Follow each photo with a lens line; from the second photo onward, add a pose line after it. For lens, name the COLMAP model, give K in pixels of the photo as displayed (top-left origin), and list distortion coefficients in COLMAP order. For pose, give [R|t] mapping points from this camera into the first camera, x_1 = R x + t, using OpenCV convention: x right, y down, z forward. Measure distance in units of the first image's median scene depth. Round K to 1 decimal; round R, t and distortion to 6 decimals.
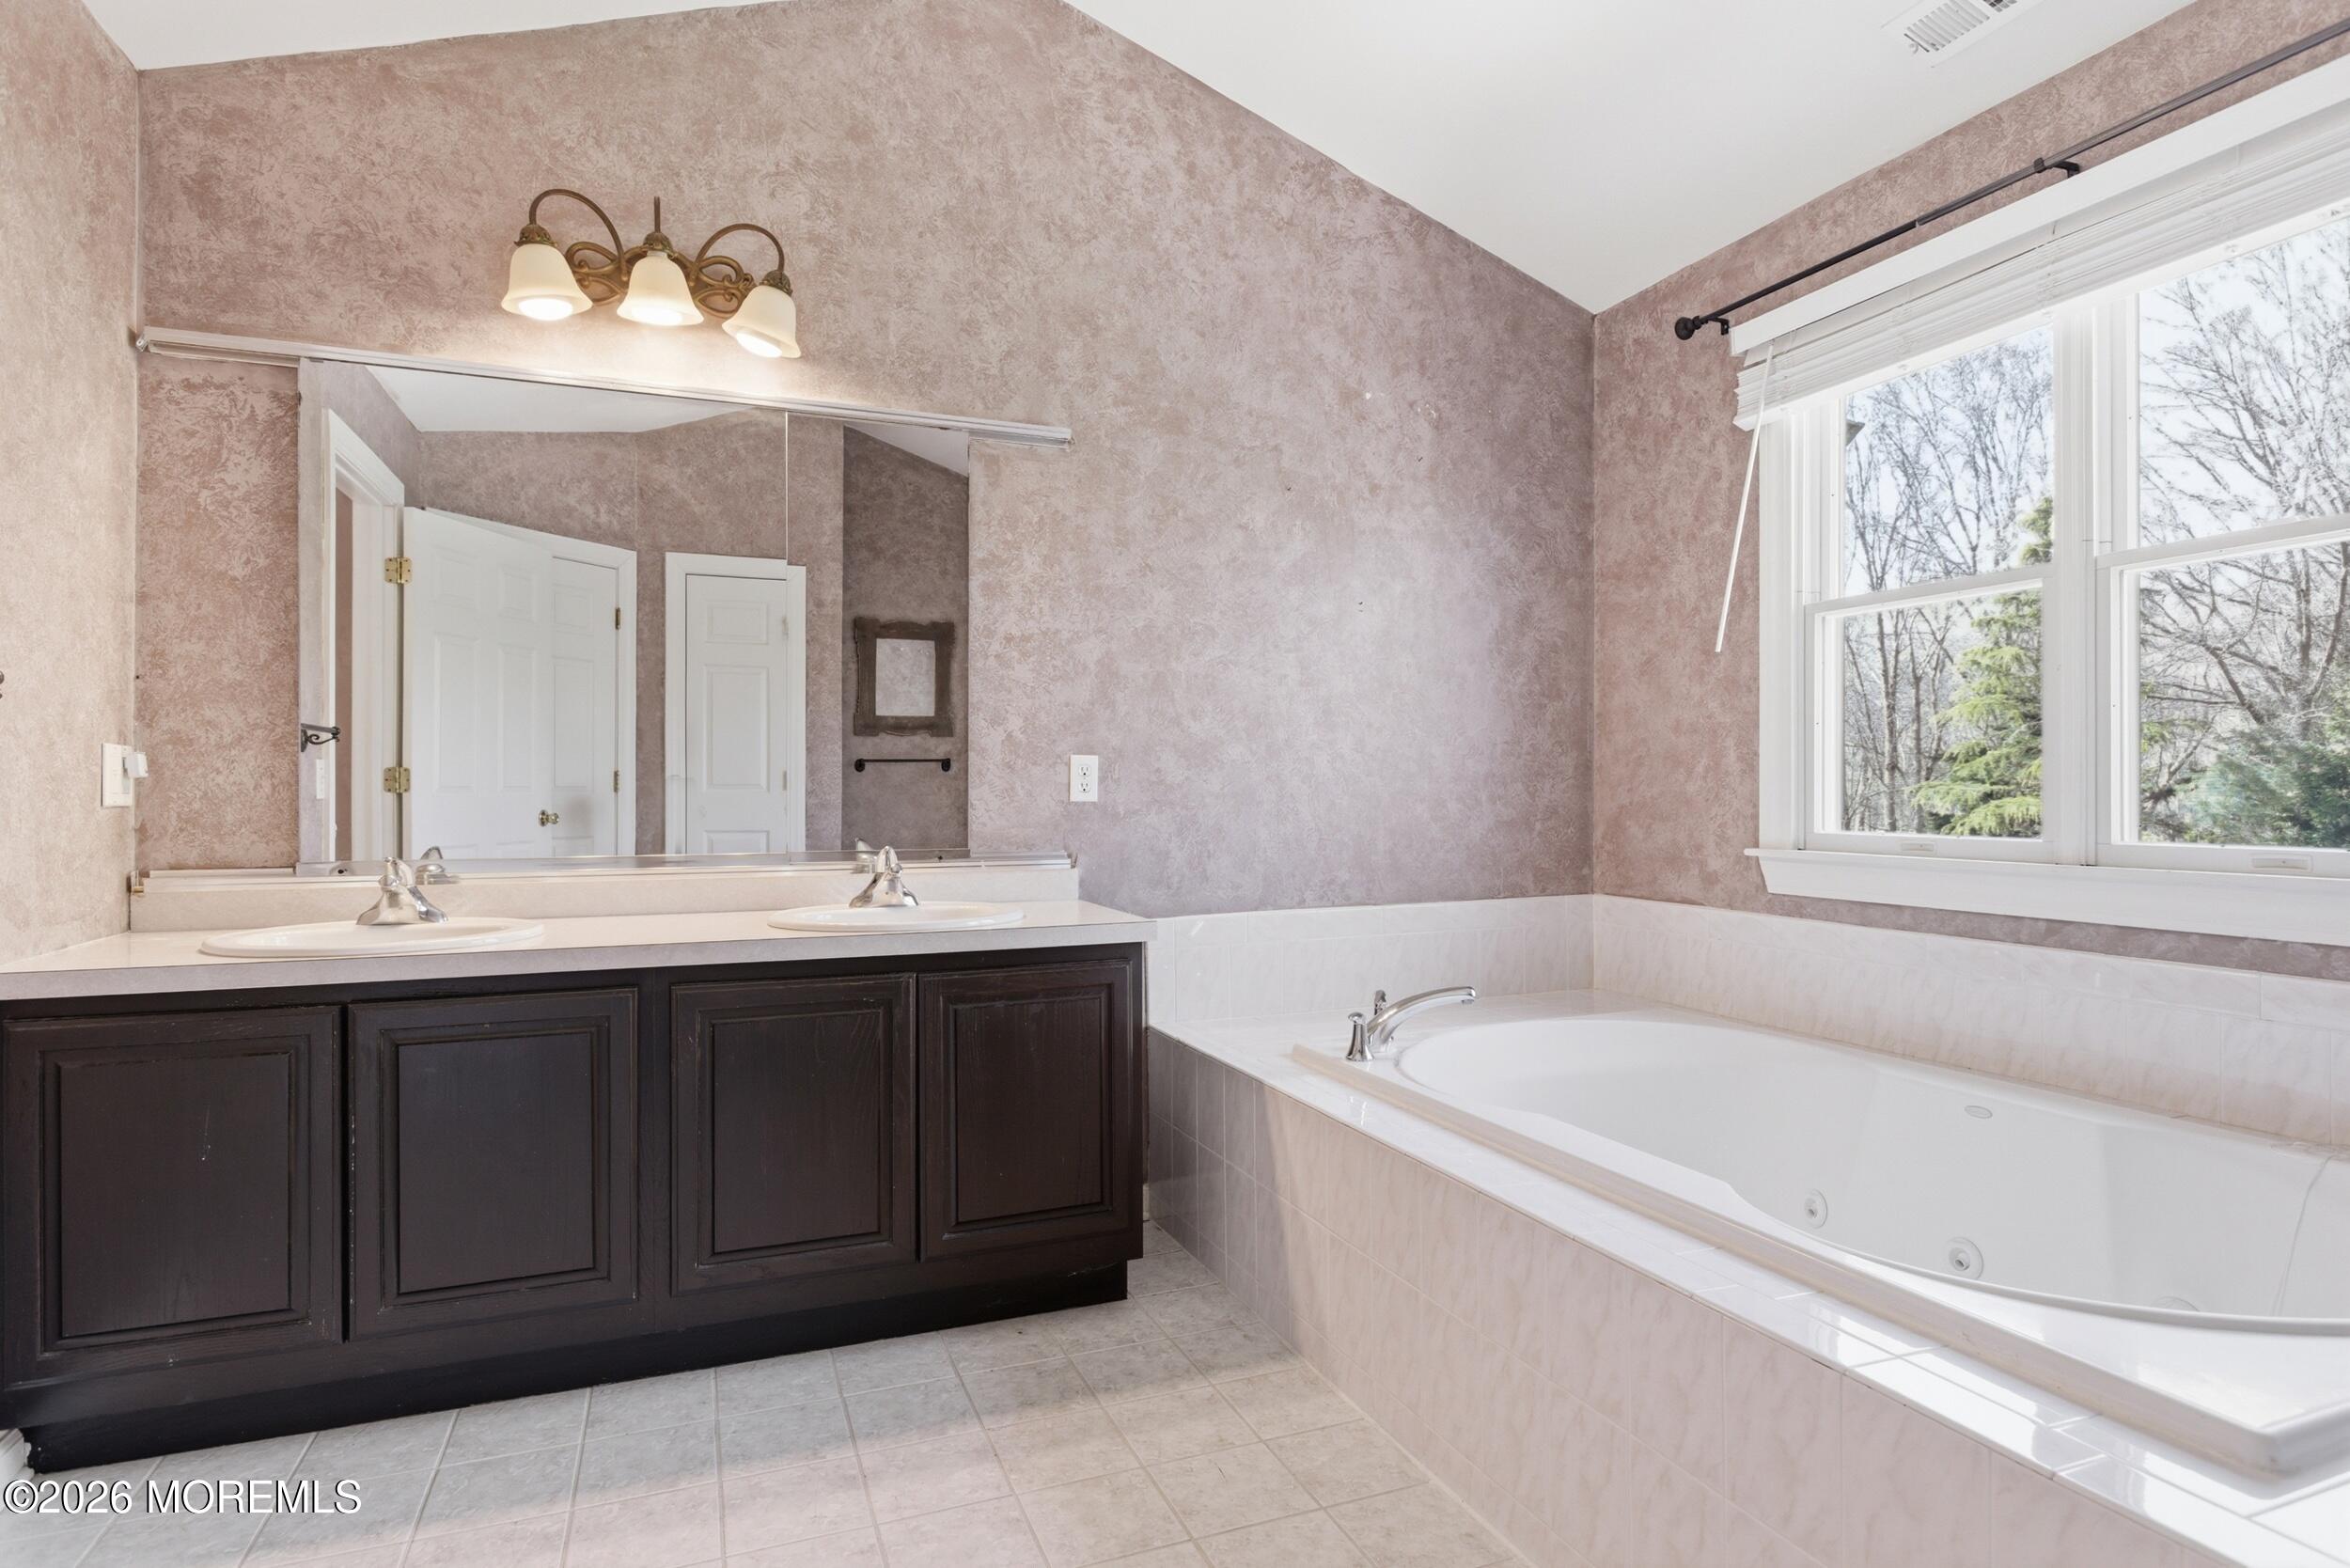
lens RADIAL K [[1231.9, 0, 1179.7], [0, 1231.9, 787.8], [0, 0, 1]] dist [0.002006, -0.001982]
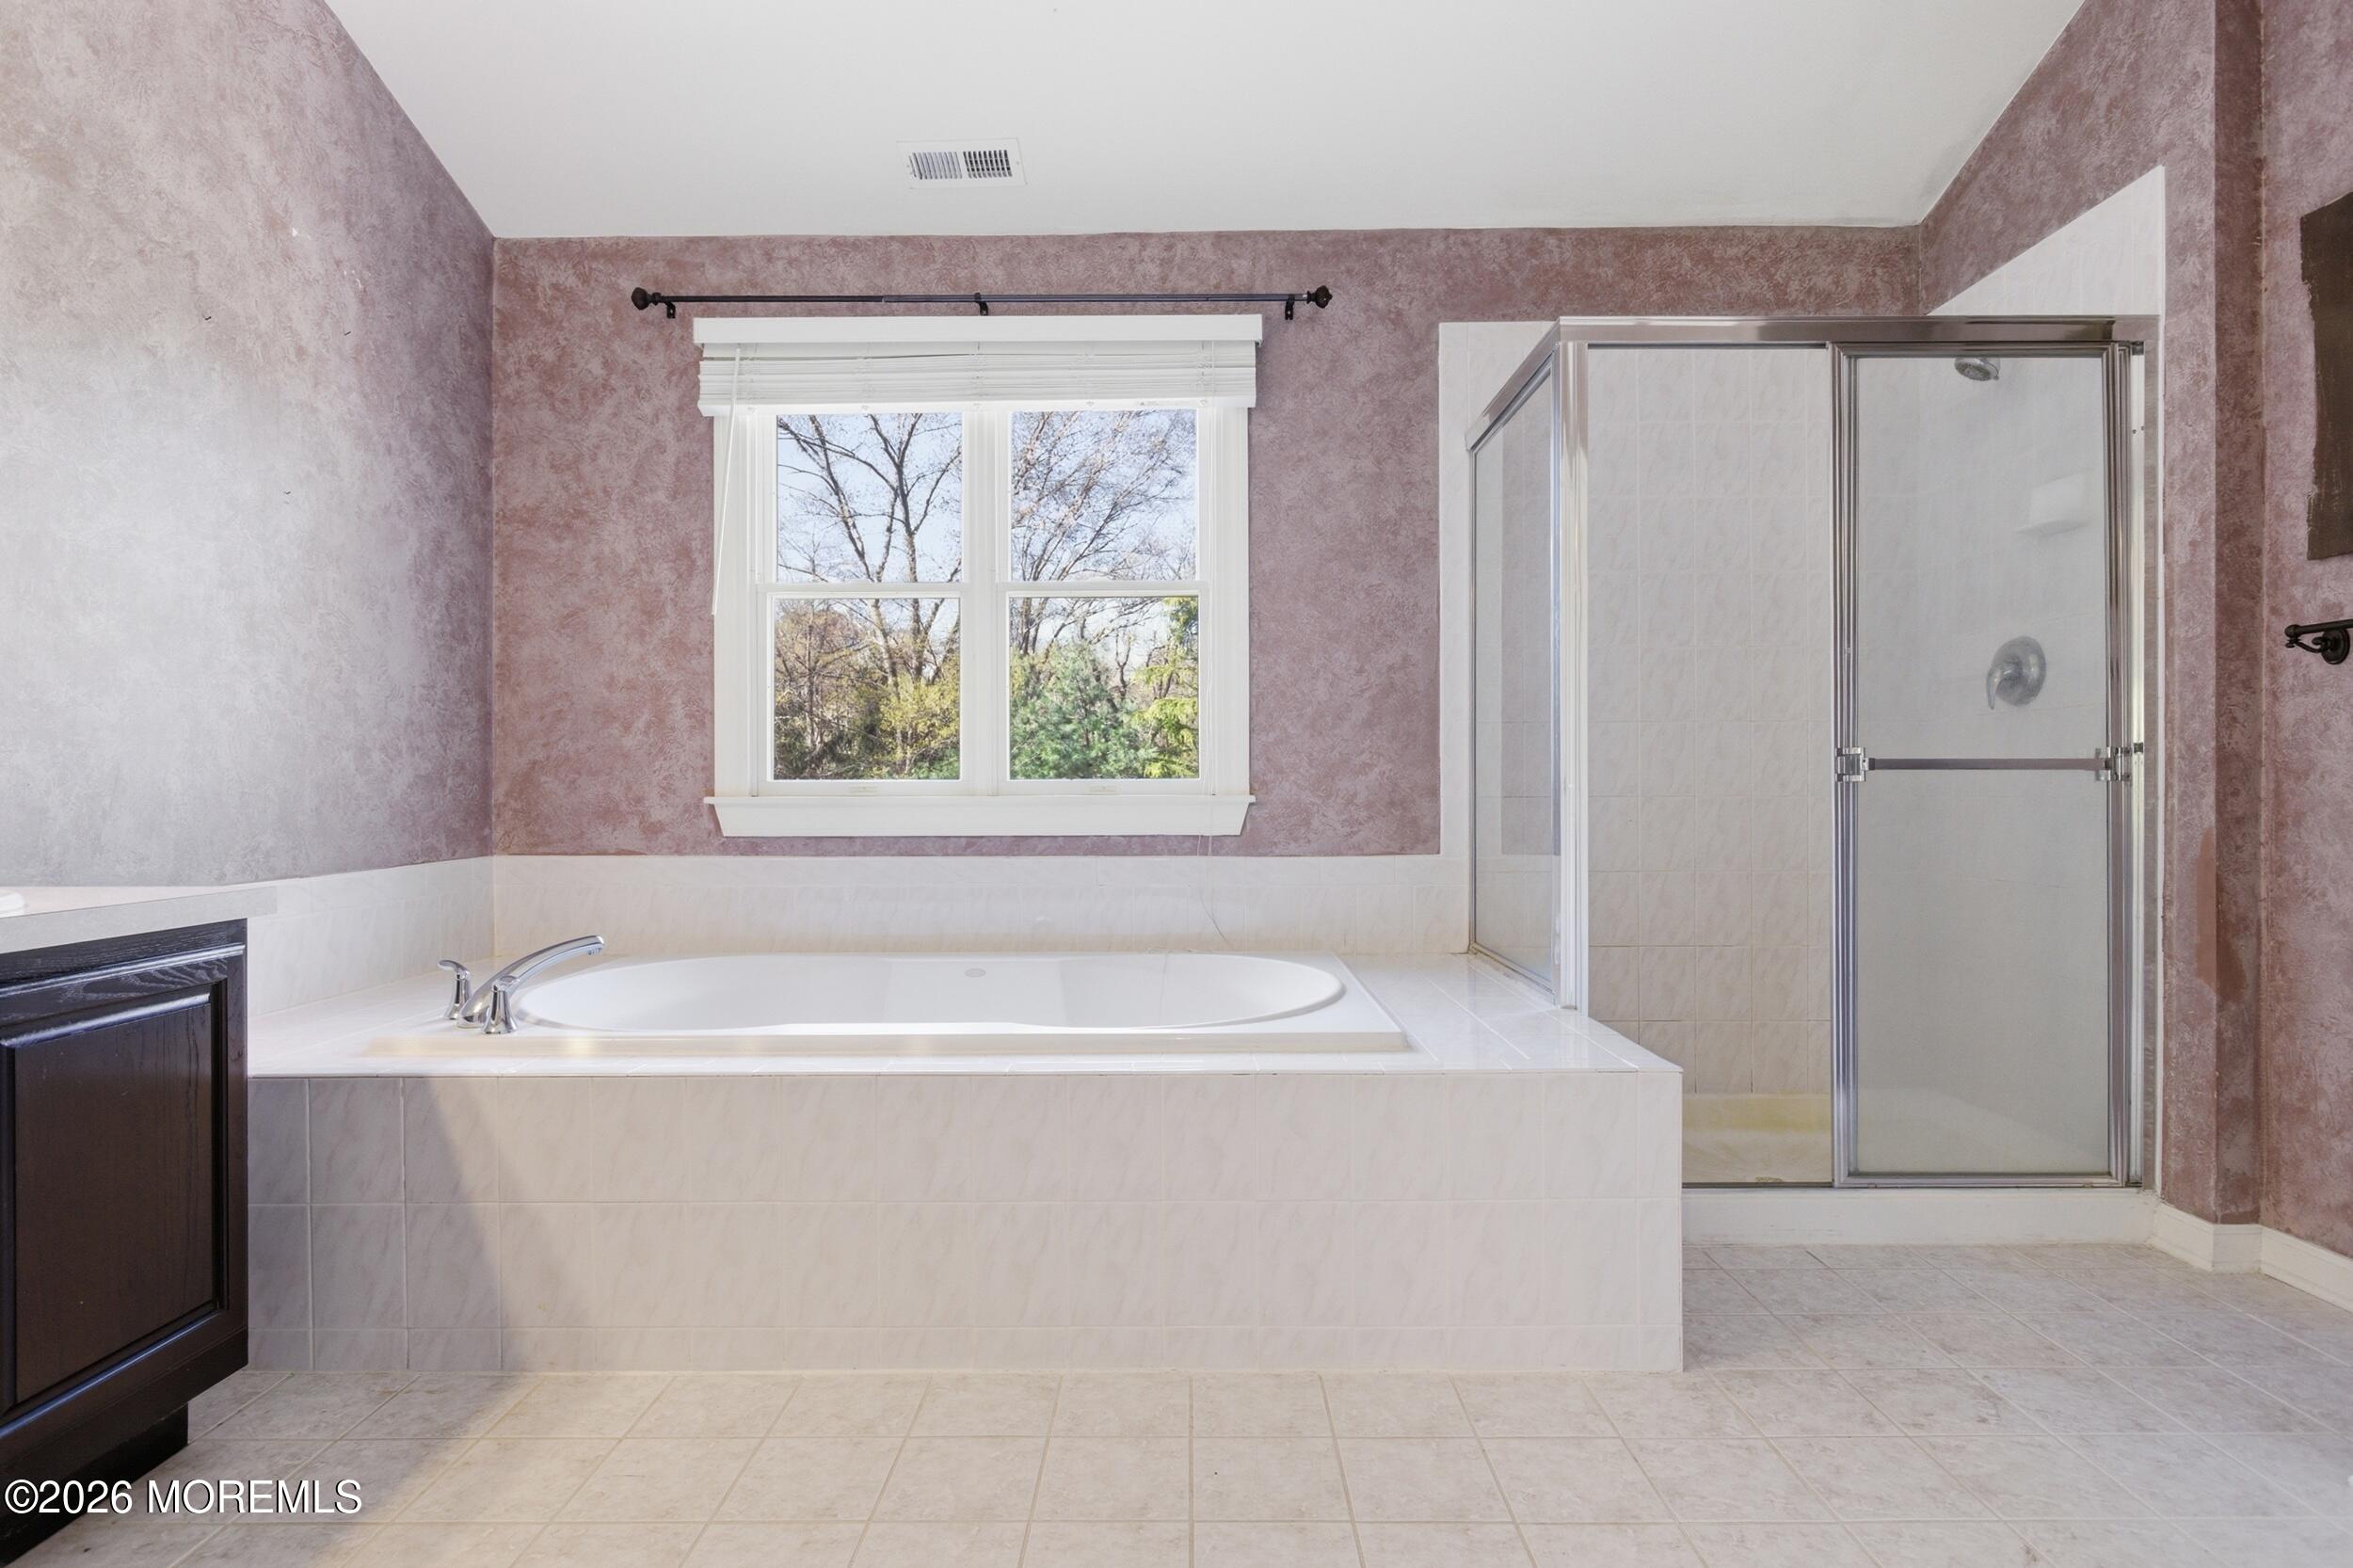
lens RADIAL K [[1233.4, 0, 1178.4], [0, 1233.4, 784.9], [0, 0, 1]] dist [0.002006, -0.001982]
pose [[0.382607, 0.002412, 0.923908, -0.361692], [-0.000593, 0.999997, -0.002365, 0.037579], [-0.923911, 0.000357, 0.382608, 0.175807]]
